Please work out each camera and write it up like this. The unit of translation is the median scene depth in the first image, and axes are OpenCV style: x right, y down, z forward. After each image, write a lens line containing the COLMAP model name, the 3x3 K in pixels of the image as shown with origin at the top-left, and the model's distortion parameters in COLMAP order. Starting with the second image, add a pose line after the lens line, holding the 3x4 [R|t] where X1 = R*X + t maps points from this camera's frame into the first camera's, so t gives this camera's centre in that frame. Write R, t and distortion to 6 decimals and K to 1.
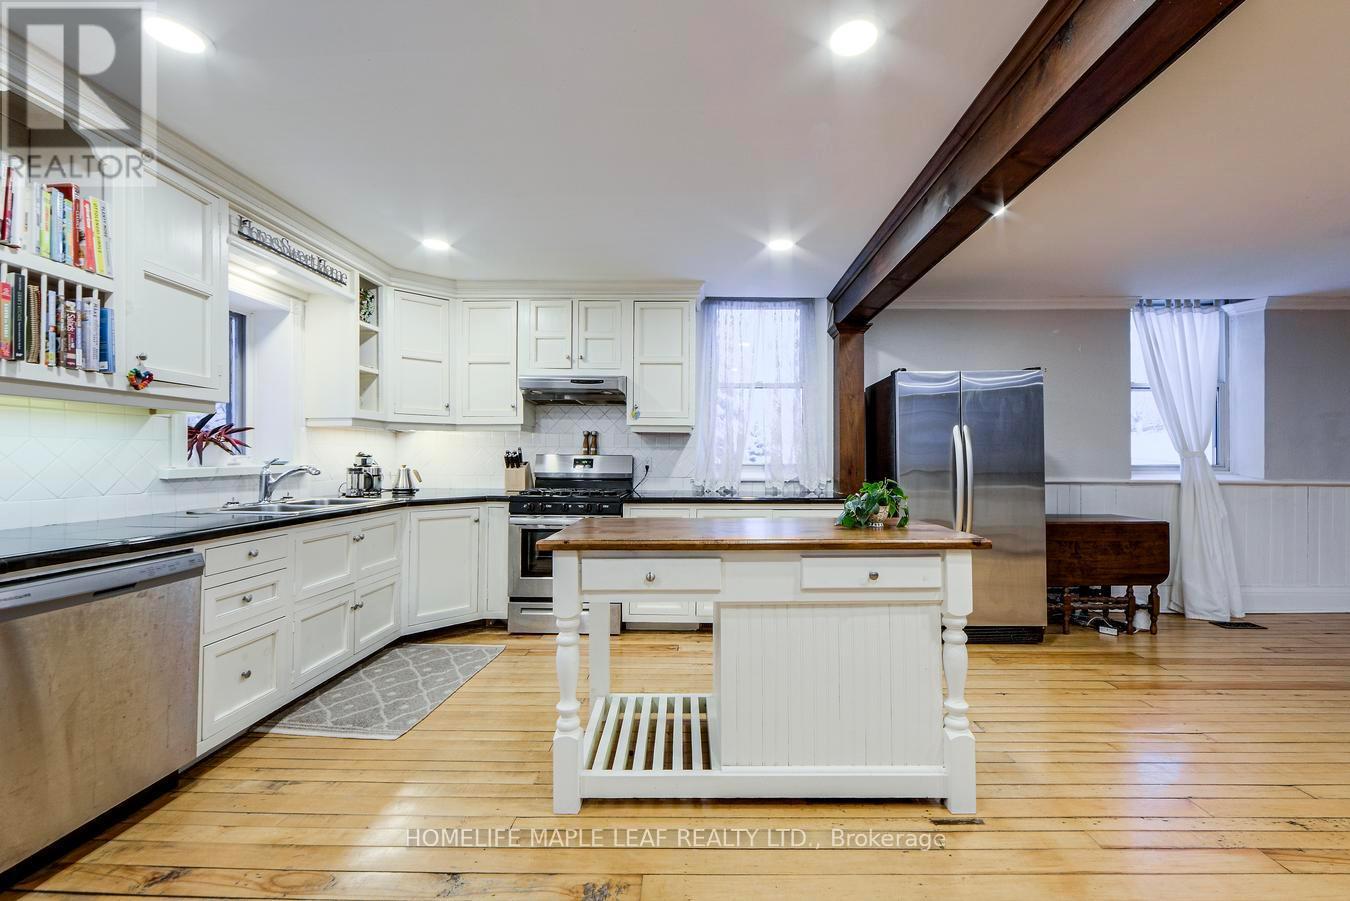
lens RADIAL K [[543.2, 0, 674.6], [0, 543.2, 458.4], [0, 0, 1]] dist [-0.024216, -0.000048]
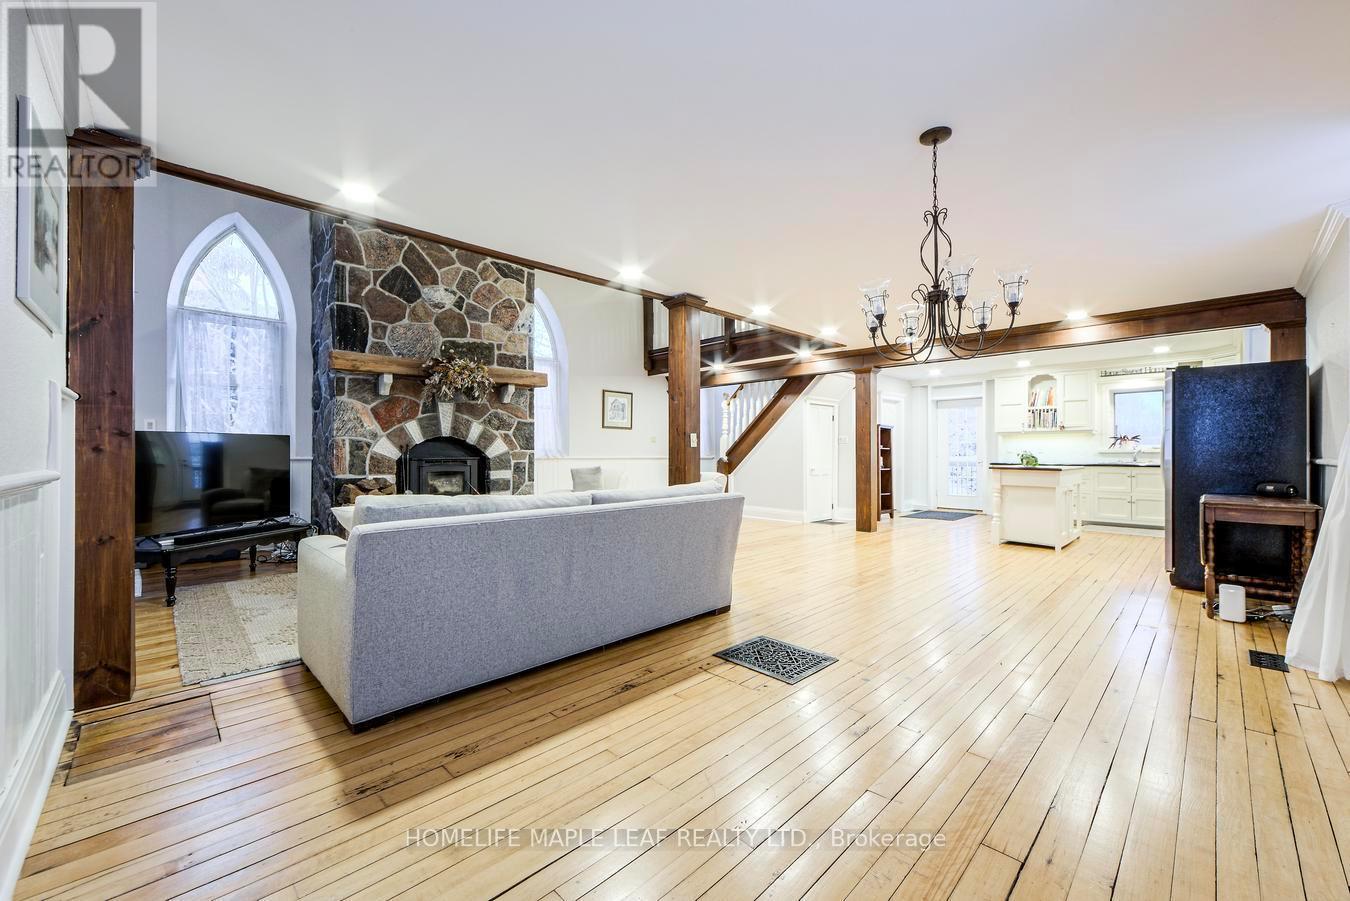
lens RADIAL K [[538.2, 0, 689.3], [0, 538.2, 450.8], [0, 0, 1]] dist [0.001057, -0.001121]
pose [[-0.694107, -0.004943, -0.719855, 3.107810], [-0.001405, 0.999984, -0.005511, 0.046837], [0.719870, -0.002814, -0.694103, 1.395717]]
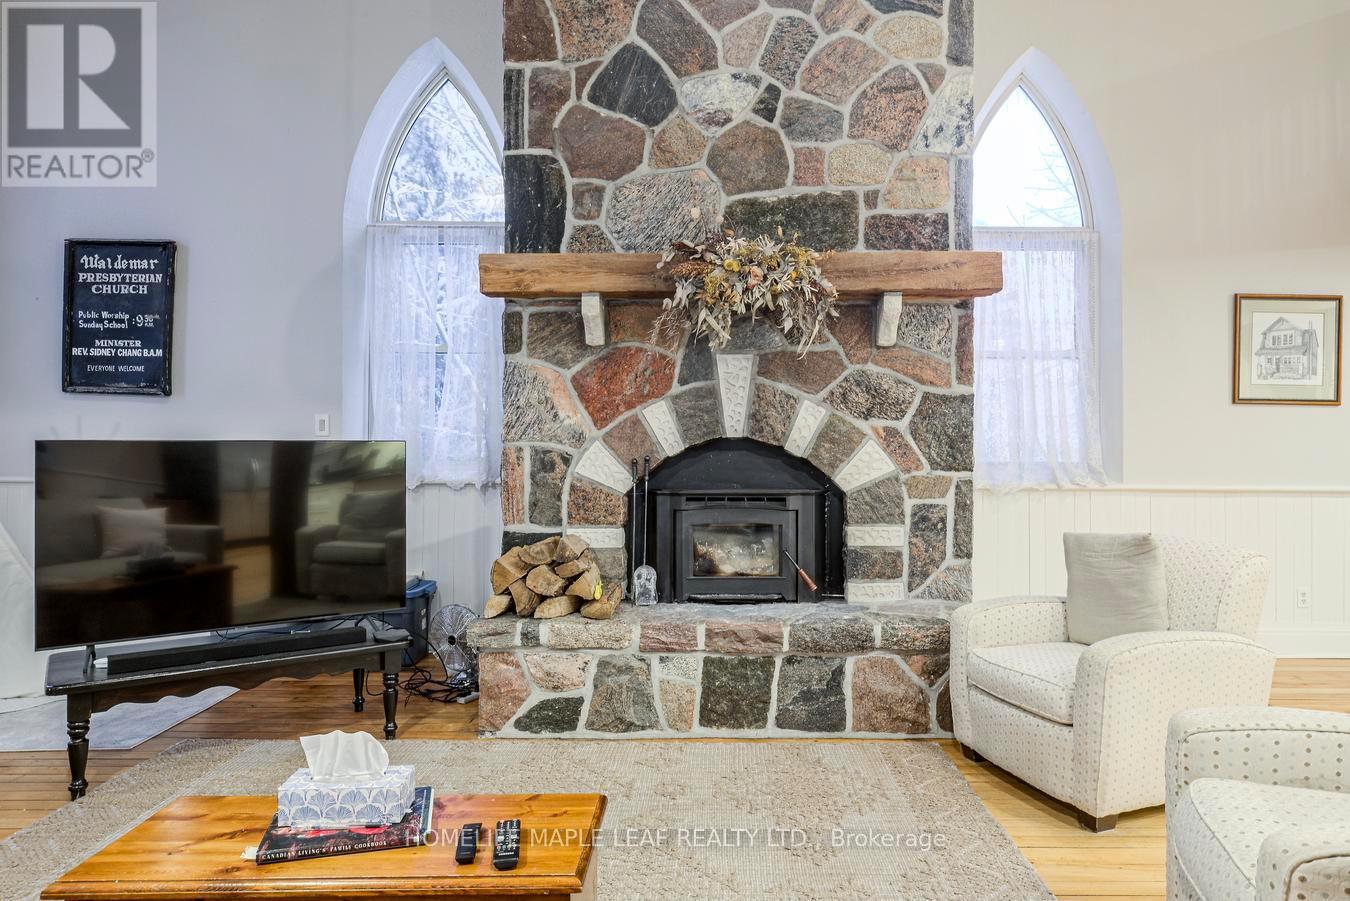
lens RADIAL K [[868.7, 0, 722.1], [0, 868.7, 447.3], [0, 0, 1]] dist [0.002434, -0.004327]
pose [[-0.999767, -0.007458, -0.020263, 2.192497], [-0.007350, 0.999958, -0.005383, -0.002167], [0.020303, -0.005233, -0.999780, 0.526007]]
